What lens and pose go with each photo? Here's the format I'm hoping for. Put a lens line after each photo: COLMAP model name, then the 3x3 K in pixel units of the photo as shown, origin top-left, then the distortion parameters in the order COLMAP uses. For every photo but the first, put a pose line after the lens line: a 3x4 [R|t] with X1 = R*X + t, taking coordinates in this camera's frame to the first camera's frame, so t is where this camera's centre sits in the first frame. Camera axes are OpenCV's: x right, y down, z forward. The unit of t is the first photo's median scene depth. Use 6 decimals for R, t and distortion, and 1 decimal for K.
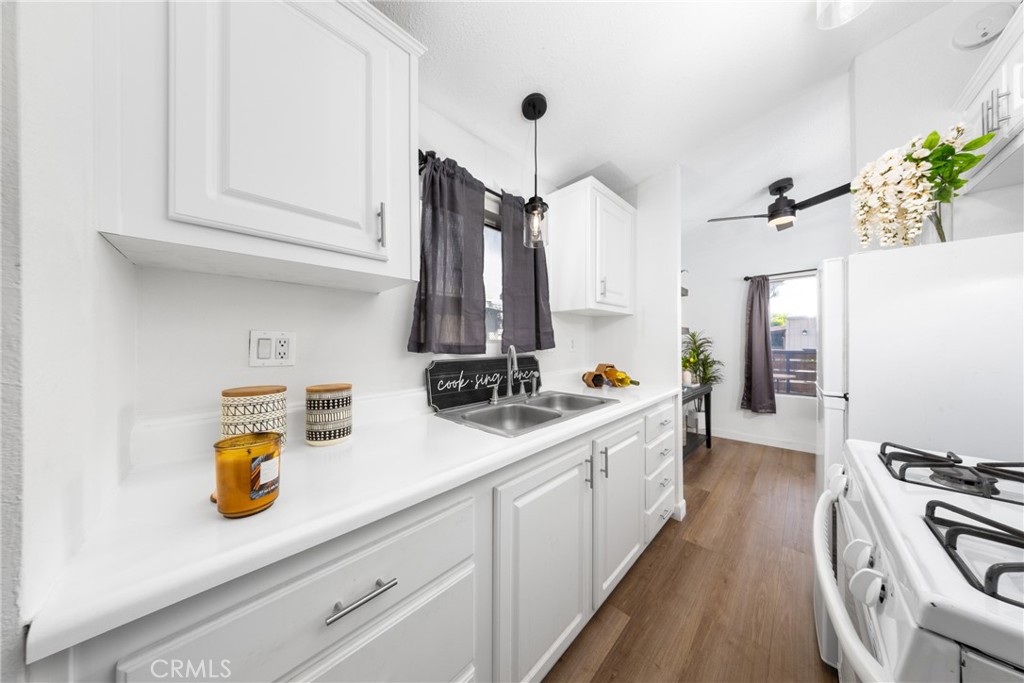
lens RADIAL K [[297.8, 0, 509.9], [0, 297.8, 343.1], [0, 0, 1]] dist [-0.003322, -0.000076]
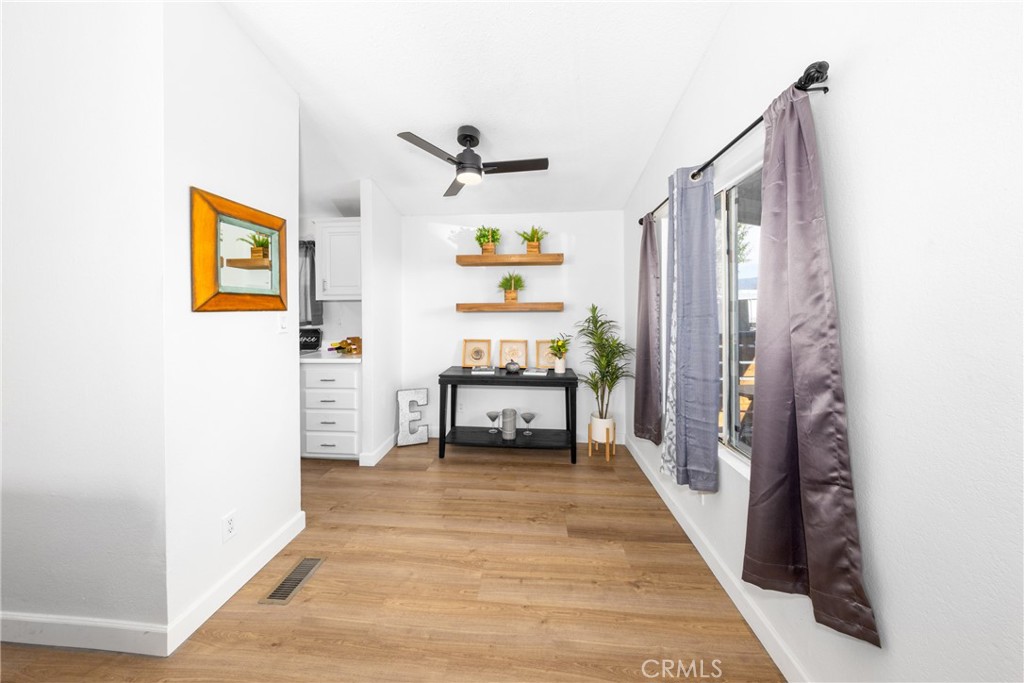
lens RADIAL K [[319.9, 0, 502.6], [0, 319.9, 306.7], [0, 0, 1]] dist [-0.001128, -0.000036]
pose [[0.641869, -0.005919, -0.766792, 1.720953], [0.002644, 0.999981, -0.005506, -0.050044], [0.766810, 0.001506, 0.641872, 0.518728]]
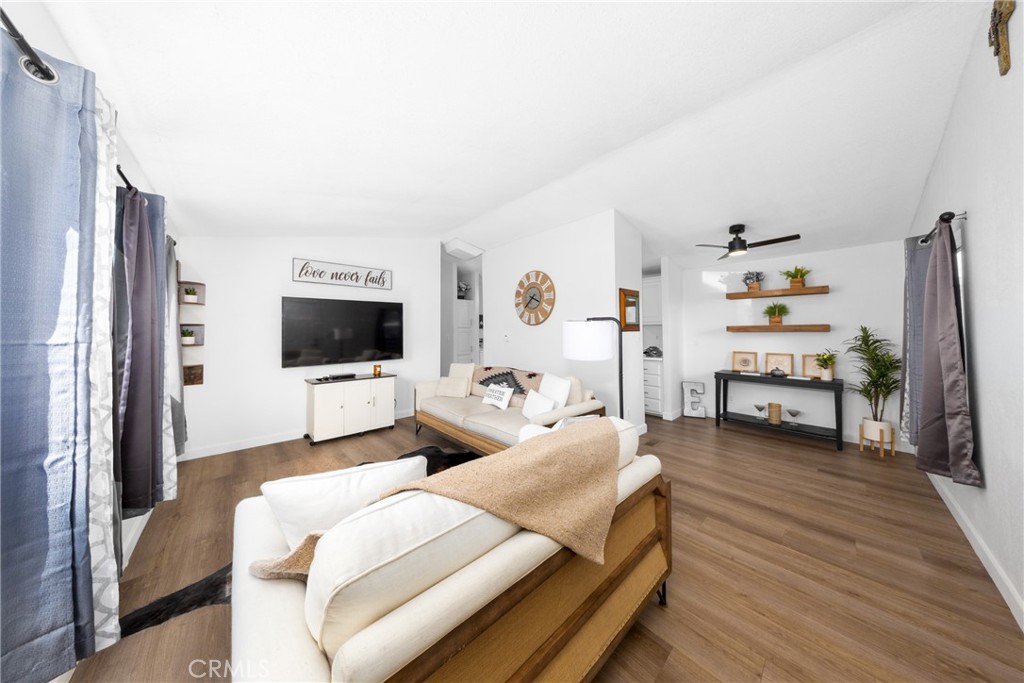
lens RADIAL K [[297.8, 0, 521.7], [0, 297.8, 325.3], [0, 0, 1]] dist [-0.003322, -0.000076]
pose [[-0.020482, -0.015422, -0.999671, 2.421127], [0.007444, 0.999851, -0.015577, -0.057340], [0.999762, -0.007761, -0.020365, 0.008998]]
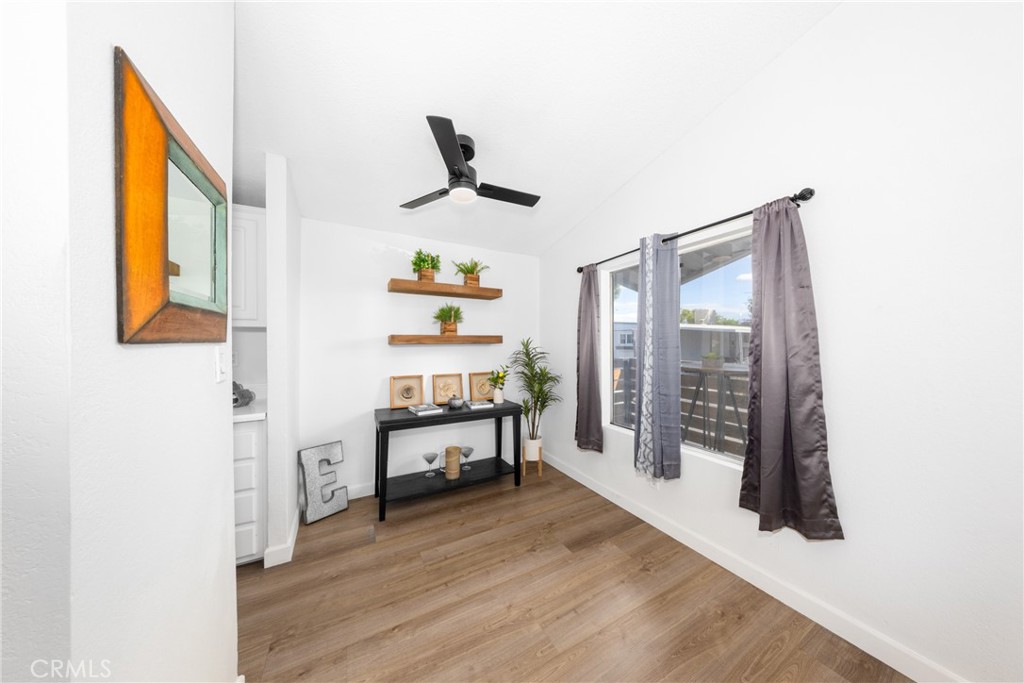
lens RADIAL K [[297.8, 0, 507.1], [0, 297.8, 340.5], [0, 0, 1]] dist [-0.003322, -0.000076]
pose [[0.953329, 0.002059, -0.301927, 1.293235], [-0.003604, 0.999983, -0.004560, -0.047823], [0.301912, 0.005435, 0.953320, 0.341230]]
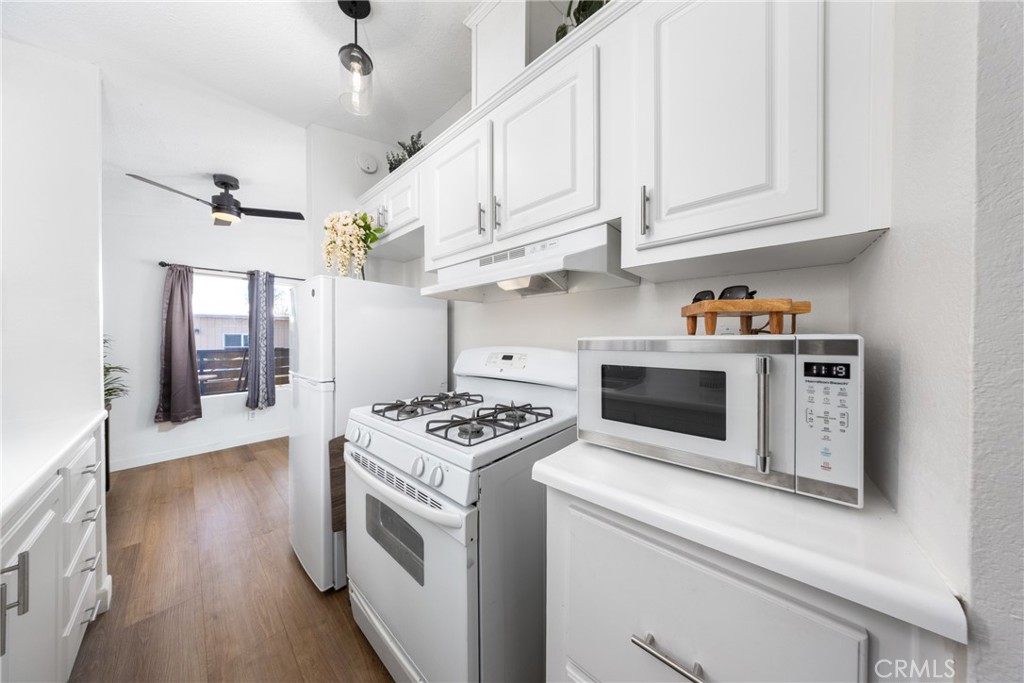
lens RADIAL K [[297.8, 0, 509.3], [0, 297.8, 340.9], [0, 0, 1]] dist [-0.003322, -0.000076]
pose [[-0.044823, -0.000648, 0.998995, -0.109442], [0.005447, 0.999985, 0.000893, 0.001339], [-0.998980, 0.005481, -0.044819, 0.112196]]
